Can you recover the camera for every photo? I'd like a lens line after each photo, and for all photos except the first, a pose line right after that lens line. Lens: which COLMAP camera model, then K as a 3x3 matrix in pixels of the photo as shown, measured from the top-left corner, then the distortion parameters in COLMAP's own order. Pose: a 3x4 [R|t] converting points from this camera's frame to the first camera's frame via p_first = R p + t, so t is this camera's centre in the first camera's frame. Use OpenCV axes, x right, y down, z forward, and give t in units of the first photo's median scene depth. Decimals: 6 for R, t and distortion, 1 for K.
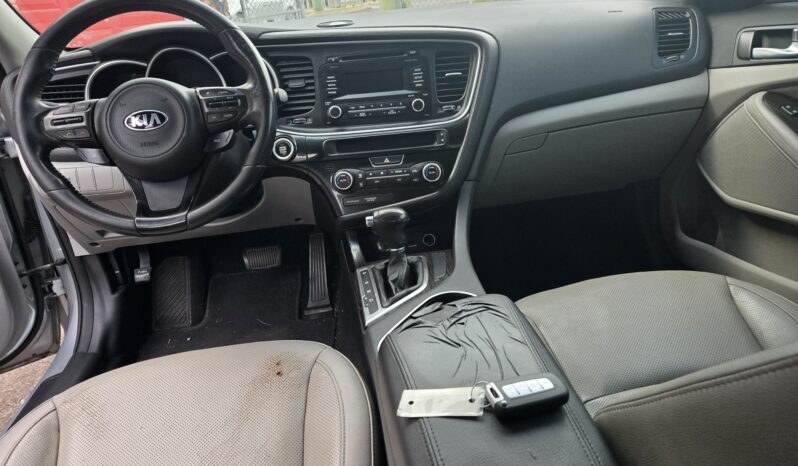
lens RADIAL K [[535.7, 0, 399.0], [0, 535.7, 233.0], [0, 0, 1]] dist [0.067711, -0.066030]
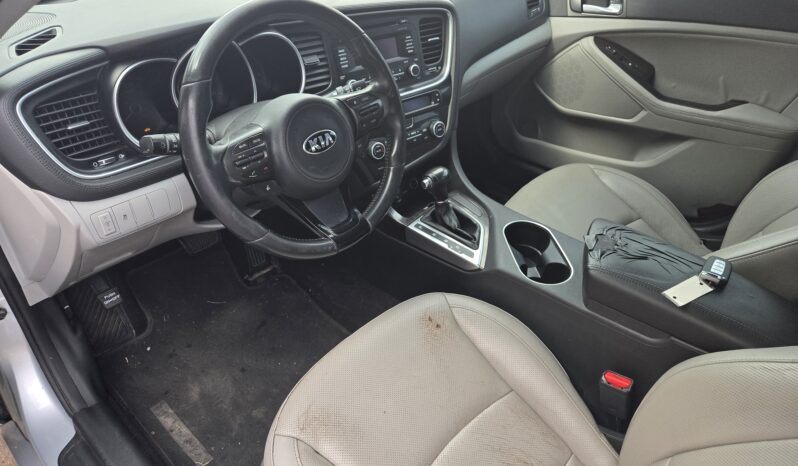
lens RADIAL K [[535.7, 0, 399.0], [0, 535.7, 233.0], [0, 0, 1]] dist [0.067711, -0.066030]
pose [[0.767679, -0.285248, 0.573849, -0.729567], [0.154641, 0.951466, 0.266079, -0.218027], [-0.621896, -0.115523, 0.774532, 0.107965]]
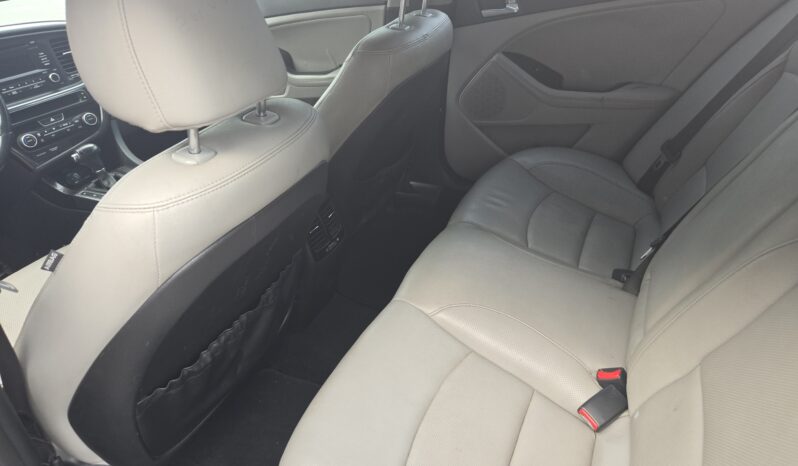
lens RADIAL K [[535.7, 0, 399.0], [0, 535.7, 233.0], [0, 0, 1]] dist [0.067711, -0.066030]
pose [[0.553495, -0.403172, 0.728763, -0.683134], [0.338298, 0.908418, 0.245625, 0.093554], [-0.761051, 0.110587, 0.639197, -0.588563]]
